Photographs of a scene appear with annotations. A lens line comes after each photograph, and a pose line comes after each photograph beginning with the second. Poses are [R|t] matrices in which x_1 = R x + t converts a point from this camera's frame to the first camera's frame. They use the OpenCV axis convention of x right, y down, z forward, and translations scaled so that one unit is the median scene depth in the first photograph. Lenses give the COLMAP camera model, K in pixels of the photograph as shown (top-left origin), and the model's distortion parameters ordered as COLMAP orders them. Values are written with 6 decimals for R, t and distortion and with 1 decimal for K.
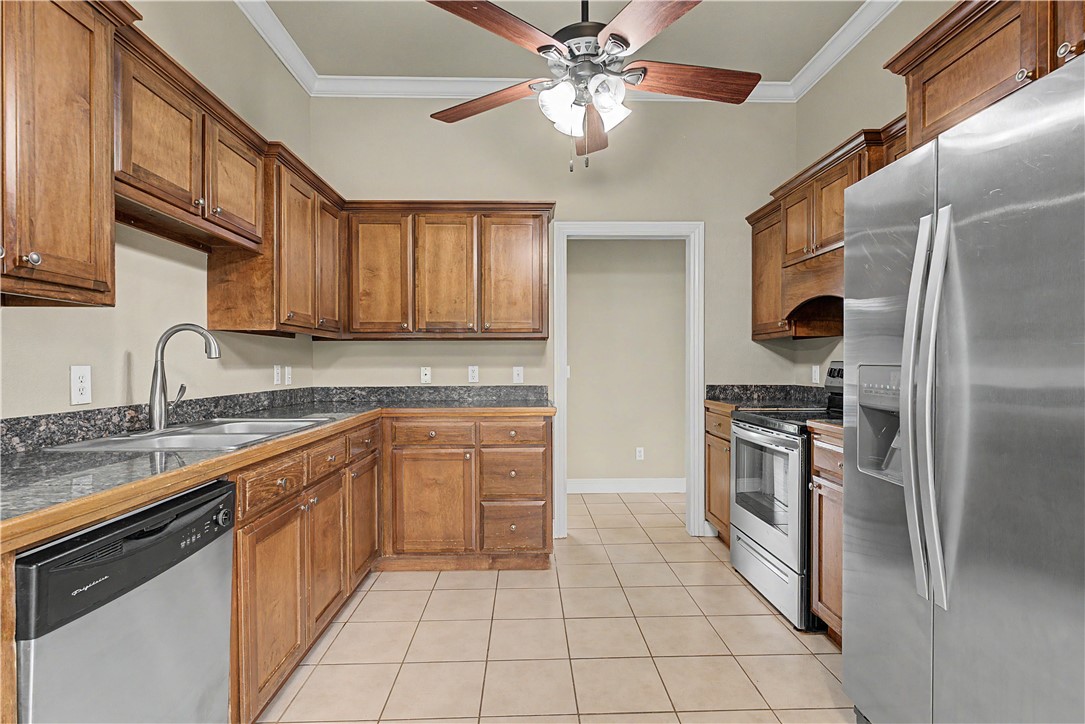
lens RADIAL K [[524.3, 0, 542.2], [0, 524.3, 367.9], [0, 0, 1]] dist [-0.000625, -0.000149]
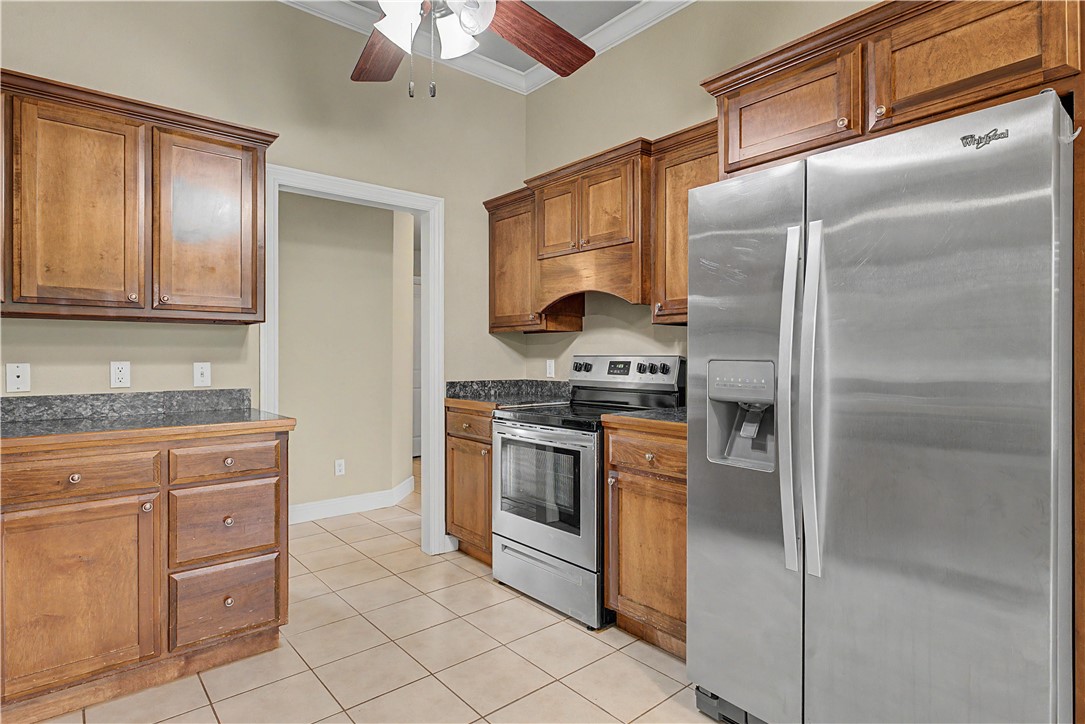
lens RADIAL K [[565.3, 0, 543.2], [0, 565.3, 356.0], [0, 0, 1]] dist [0.001665, 0.000116]
pose [[0.779705, 0.002273, 0.626143, -0.178115], [0.004114, 0.999953, -0.008754, -0.002584], [-0.626134, 0.009401, 0.779659, 0.163165]]
